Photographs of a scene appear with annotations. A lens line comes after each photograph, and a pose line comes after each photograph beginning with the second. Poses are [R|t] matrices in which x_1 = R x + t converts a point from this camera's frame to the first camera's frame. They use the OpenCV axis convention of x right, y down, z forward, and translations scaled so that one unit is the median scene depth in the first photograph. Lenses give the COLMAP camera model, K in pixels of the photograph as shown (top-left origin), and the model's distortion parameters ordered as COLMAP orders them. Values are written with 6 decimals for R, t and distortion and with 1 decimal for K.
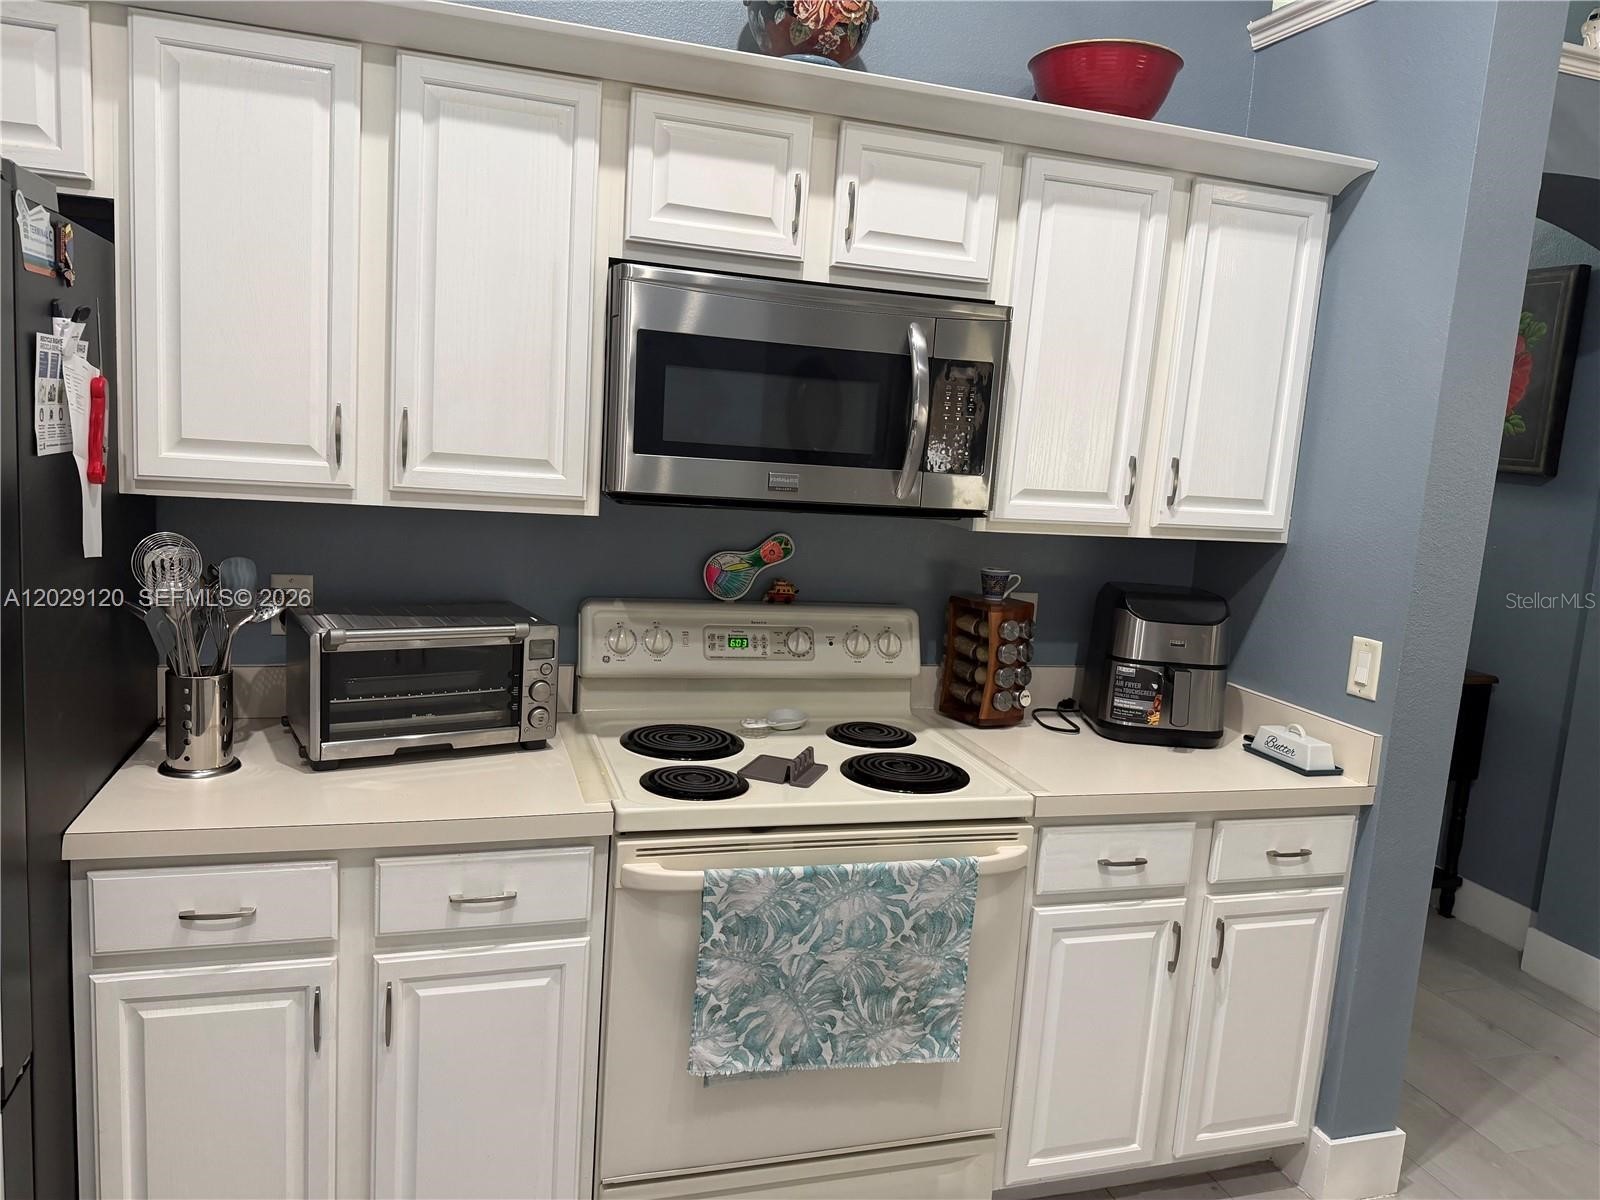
lens RADIAL K [[1112.5, 0, 800.0], [0, 1112.5, 600.0], [0, 0, 1]] dist [0.098743, -0.168658]
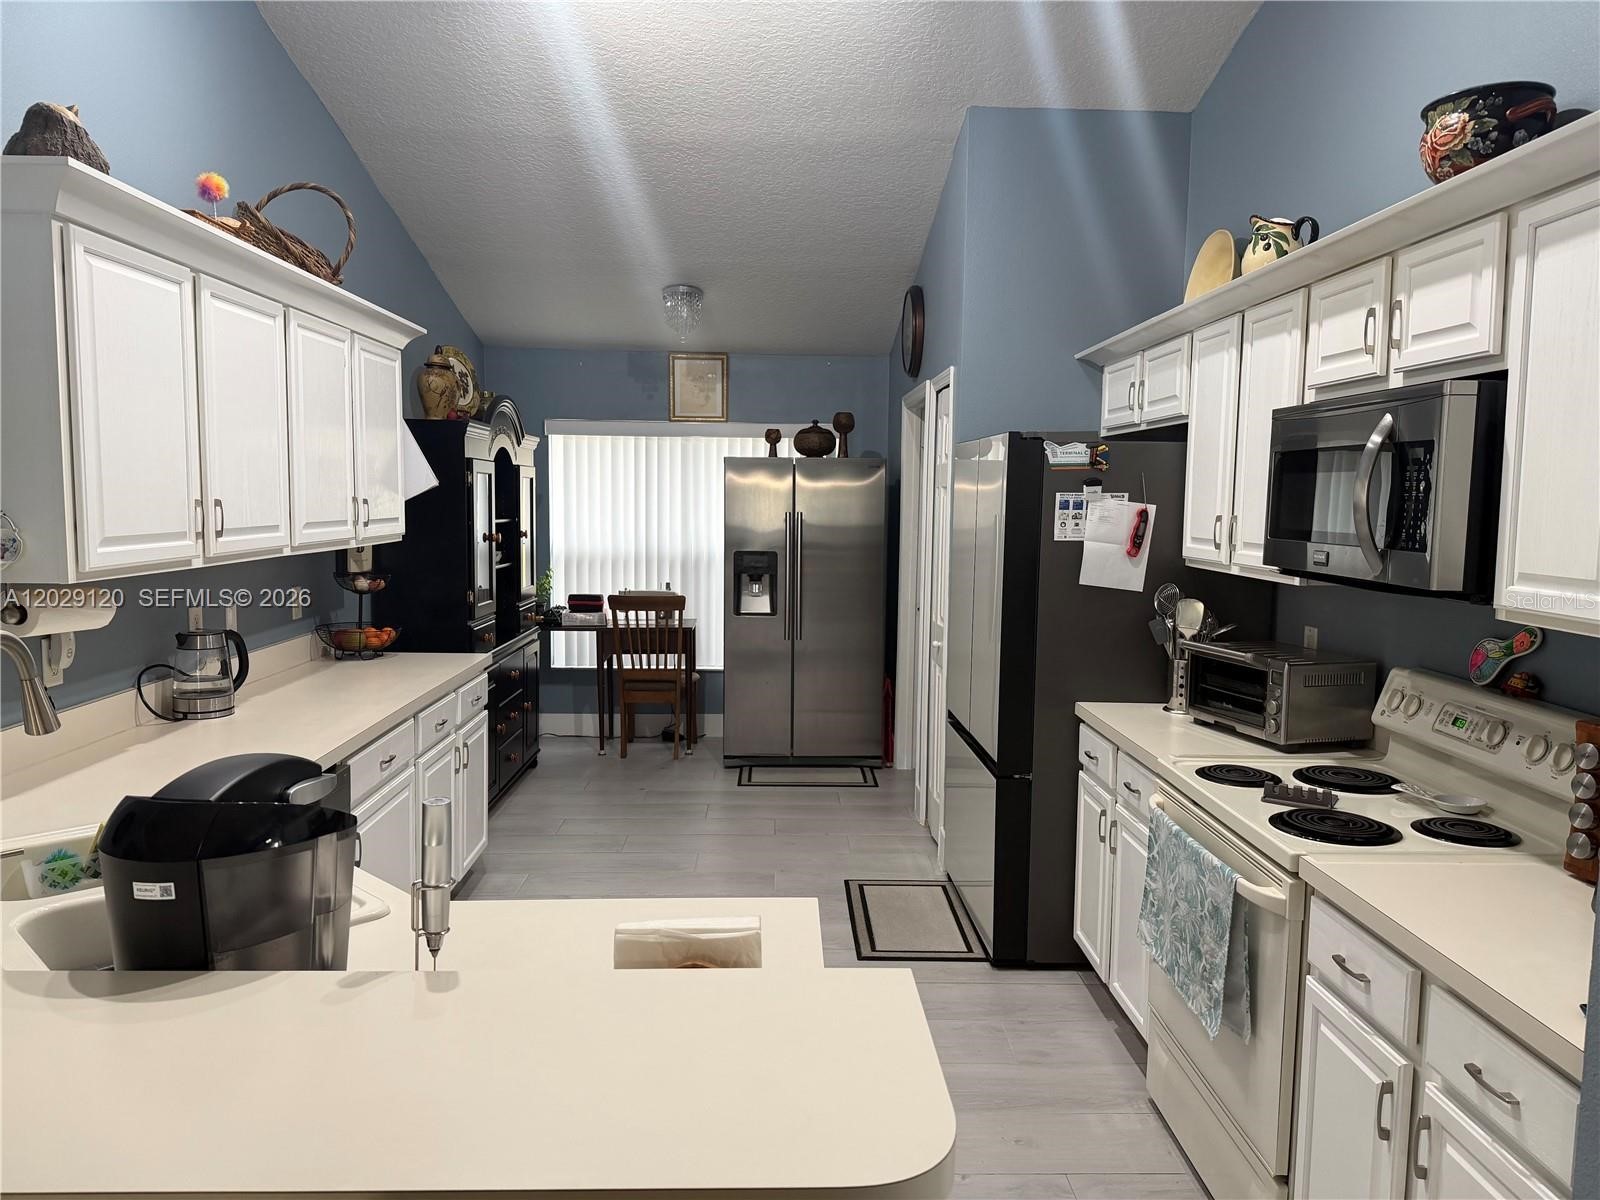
lens RADIAL K [[1112.5, 0, 800.0], [0, 1112.5, 600.0], [0, 0, 1]] dist [0.098743, -0.168658]
pose [[-0.262155, 0.025102, -0.964699, 1.193291], [-0.172939, 0.982257, 0.072554, -0.047170], [0.949404, 0.185854, -0.253162, 0.703102]]
